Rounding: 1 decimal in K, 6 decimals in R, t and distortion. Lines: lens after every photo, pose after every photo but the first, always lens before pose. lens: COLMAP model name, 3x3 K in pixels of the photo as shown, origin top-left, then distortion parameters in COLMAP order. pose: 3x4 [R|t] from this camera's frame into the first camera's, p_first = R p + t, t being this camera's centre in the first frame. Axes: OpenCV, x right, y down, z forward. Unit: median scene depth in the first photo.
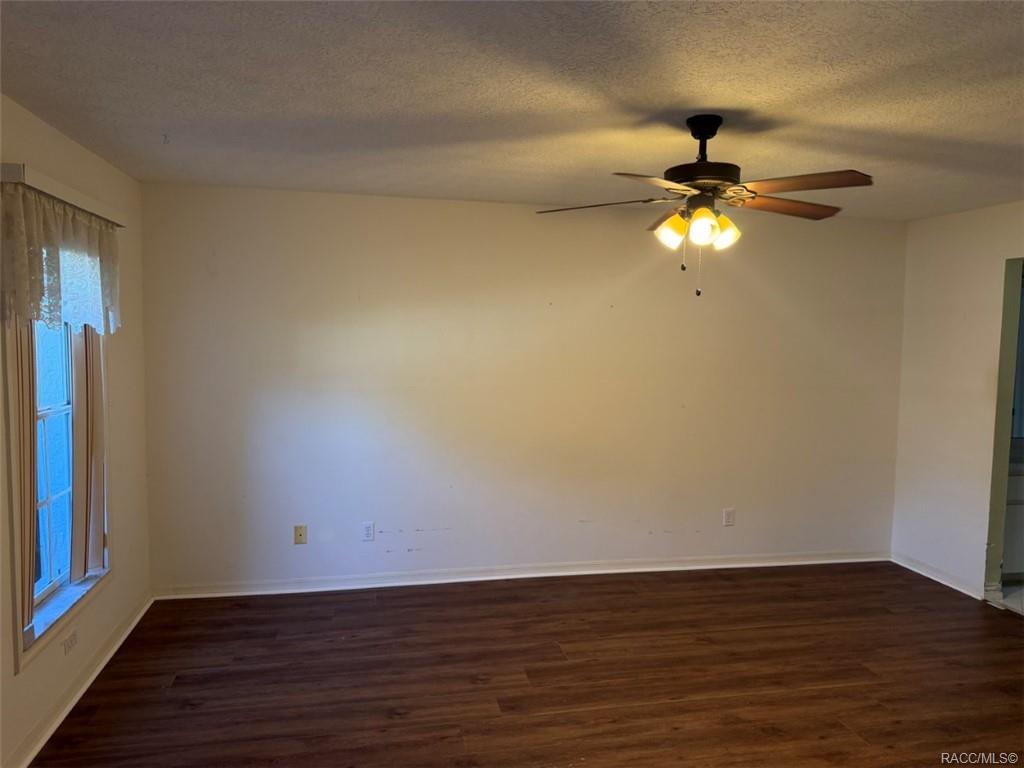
lens RADIAL K [[718.7, 0, 508.0], [0, 718.7, 381.0], [0, 0, 1]] dist [0.061813, -0.098591]
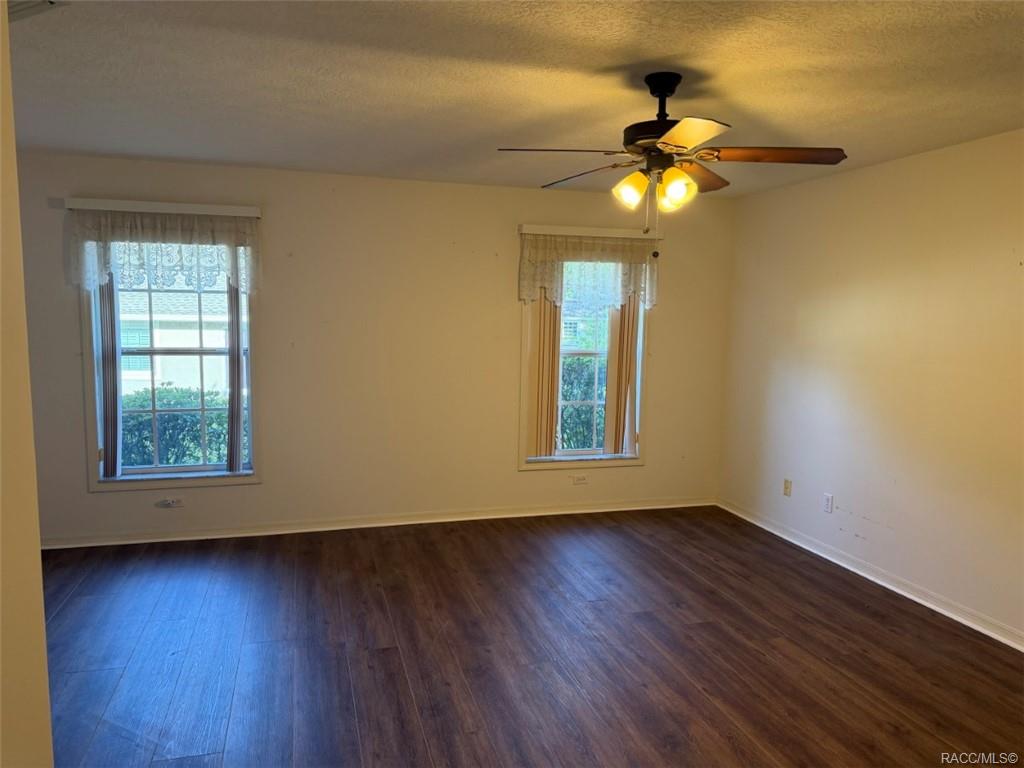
lens RADIAL K [[718.7, 0, 508.0], [0, 718.7, 381.0], [0, 0, 1]] dist [0.061813, -0.098591]
pose [[0.080130, 0.085591, -0.993103, 0.904169], [-0.090119, 0.992849, 0.078297, -0.001246], [0.992702, 0.083223, 0.087270, 0.527804]]
